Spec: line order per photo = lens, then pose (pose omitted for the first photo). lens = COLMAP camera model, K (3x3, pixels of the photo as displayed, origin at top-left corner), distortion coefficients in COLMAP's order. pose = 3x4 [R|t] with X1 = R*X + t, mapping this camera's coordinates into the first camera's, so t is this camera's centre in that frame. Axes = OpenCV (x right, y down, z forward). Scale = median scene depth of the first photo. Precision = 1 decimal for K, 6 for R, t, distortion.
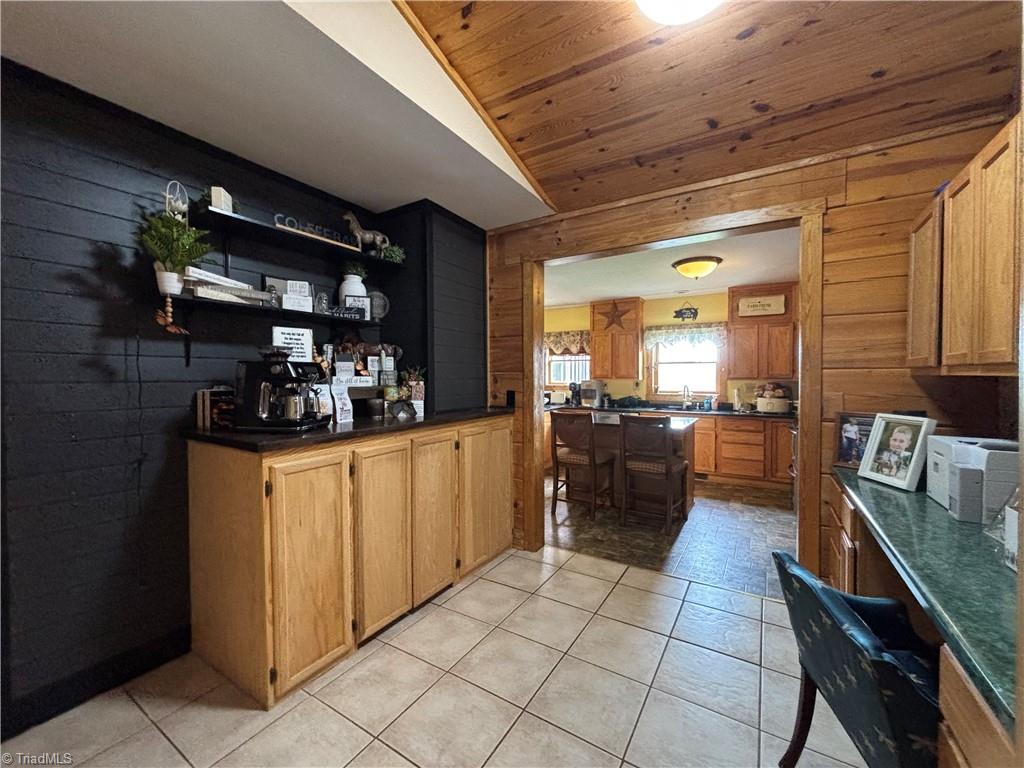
lens RADIAL K [[410.5, 0, 512.0], [0, 410.5, 384.0], [0, 0, 1]] dist [0.001932, 0.000072]
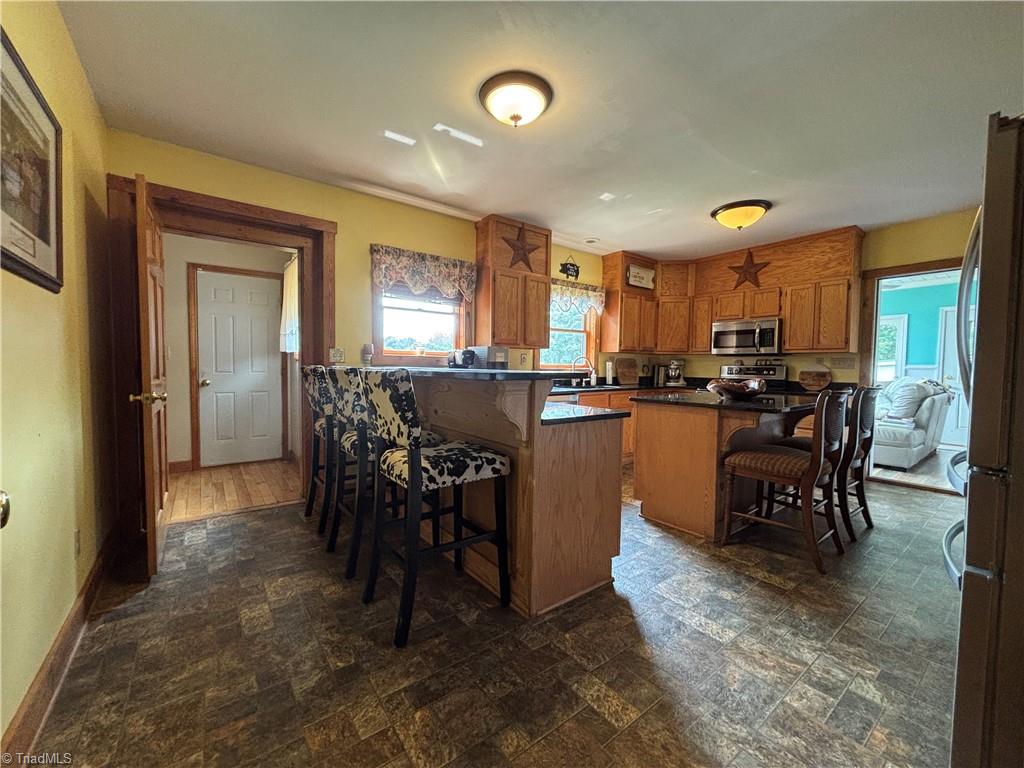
lens RADIAL K [[410.5, 0, 512.0], [0, 410.5, 384.0], [0, 0, 1]] dist [0.001932, 0.000072]
pose [[0.354583, -0.035815, 0.934338, -0.386657], [0.009265, 0.999352, 0.034791, 0.025910], [-0.934979, -0.003680, 0.354685, 0.815771]]
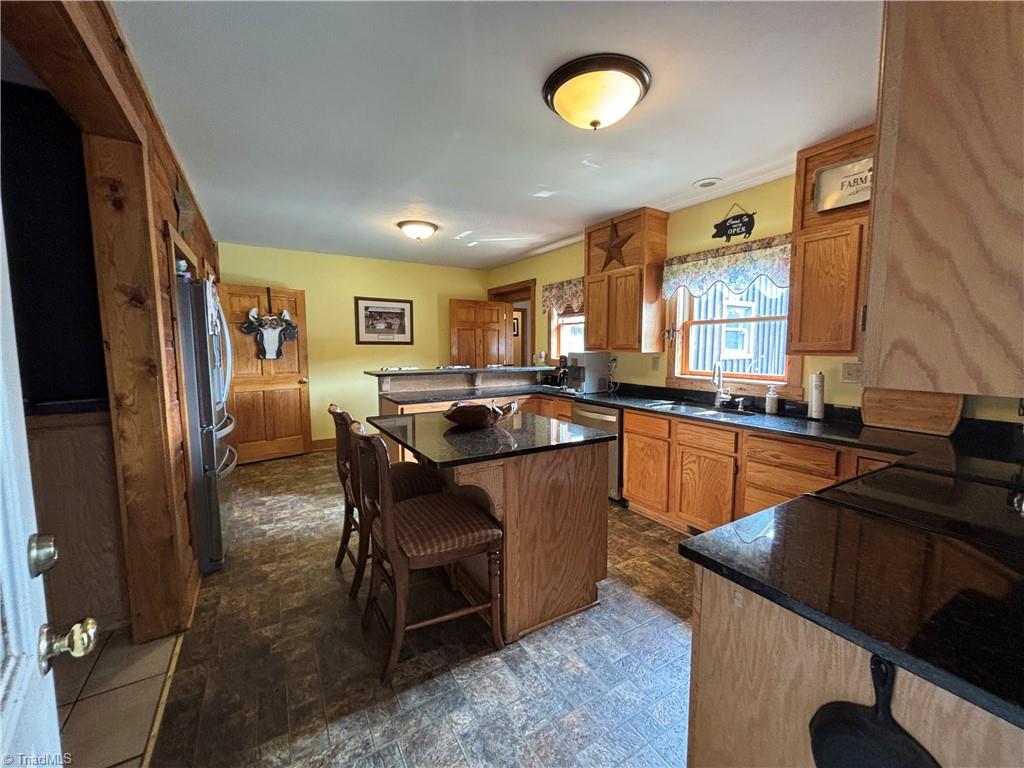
lens RADIAL K [[415.5, 0, 512.0], [0, 415.5, 384.0], [0, 0, 1]] dist [-0.001371, -0.000076]
pose [[0.889823, 0.042123, -0.454357, 0.420531], [-0.009948, 0.997284, 0.072975, -0.007177], [0.456197, -0.060415, 0.887826, 0.387693]]
